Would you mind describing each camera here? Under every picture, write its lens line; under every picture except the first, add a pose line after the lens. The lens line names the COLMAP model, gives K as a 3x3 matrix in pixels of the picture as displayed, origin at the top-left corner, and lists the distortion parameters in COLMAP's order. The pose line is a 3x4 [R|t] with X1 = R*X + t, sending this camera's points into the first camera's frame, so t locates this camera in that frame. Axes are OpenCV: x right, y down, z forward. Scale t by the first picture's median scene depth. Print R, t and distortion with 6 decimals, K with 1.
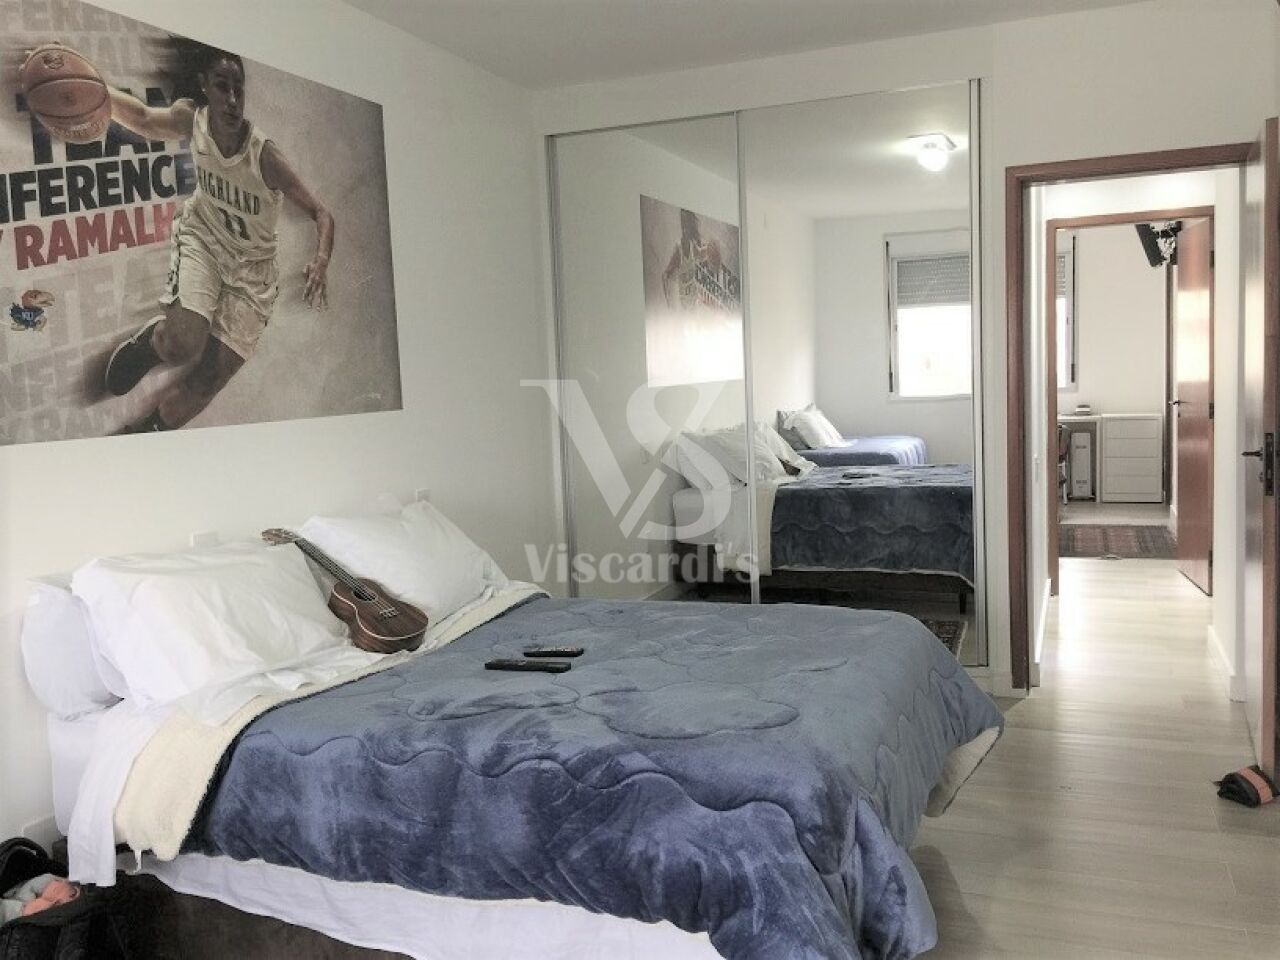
lens RADIAL K [[1096.2, 0, 642.7], [0, 1096.2, 485.2], [0, 0, 1]] dist [0.061198, -0.098186]
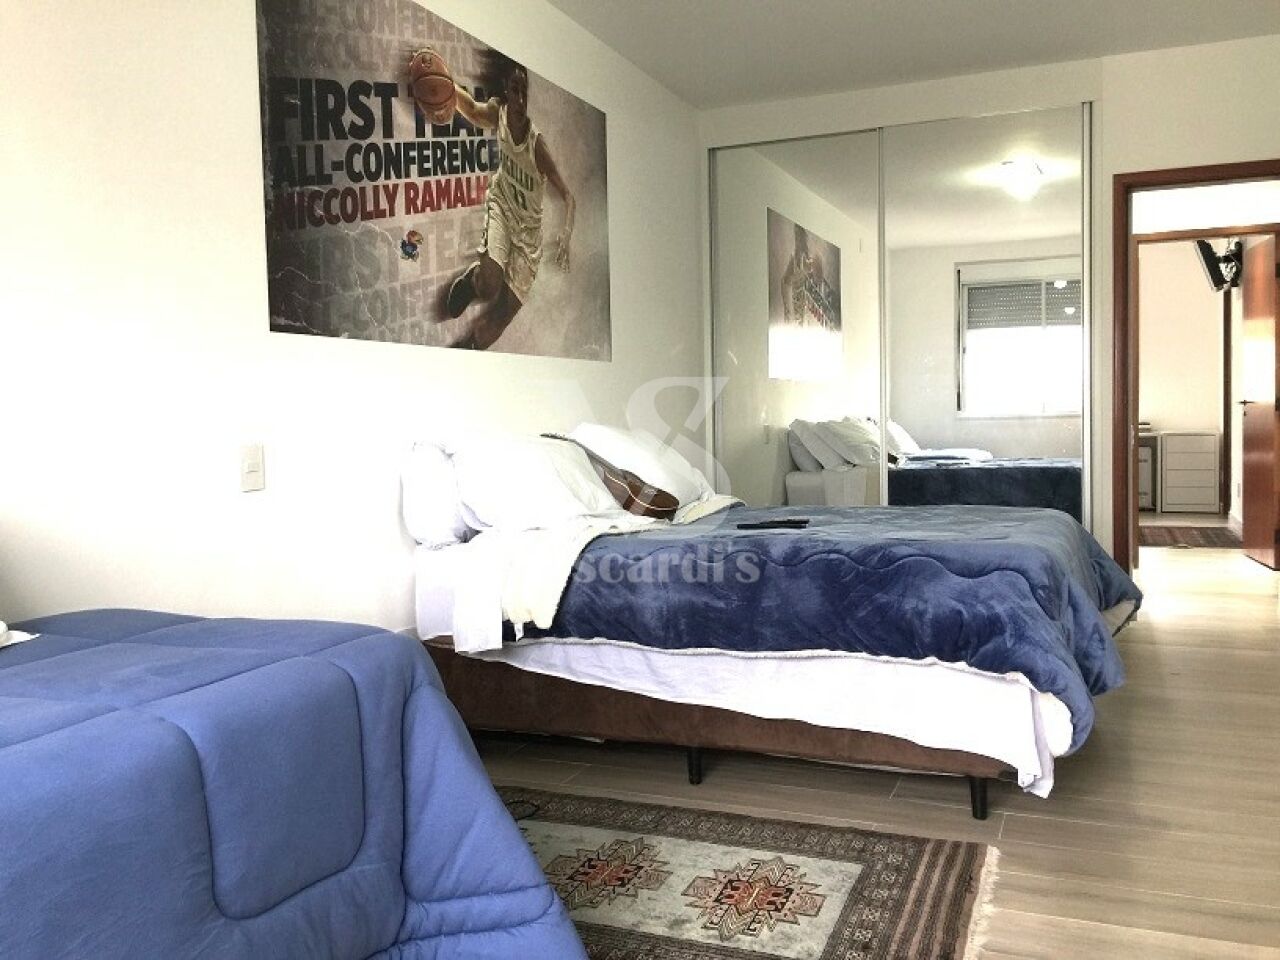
lens RADIAL K [[1096.2, 0, 643.3], [0, 1096.2, 481.8], [0, 0, 1]] dist [0.061198, -0.098186]
pose [[0.999452, 0.022830, -0.023957, -0.213644], [-0.023921, 0.998640, -0.046325, 0.166166], [0.022867, 0.046873, 0.998639, -0.282026]]
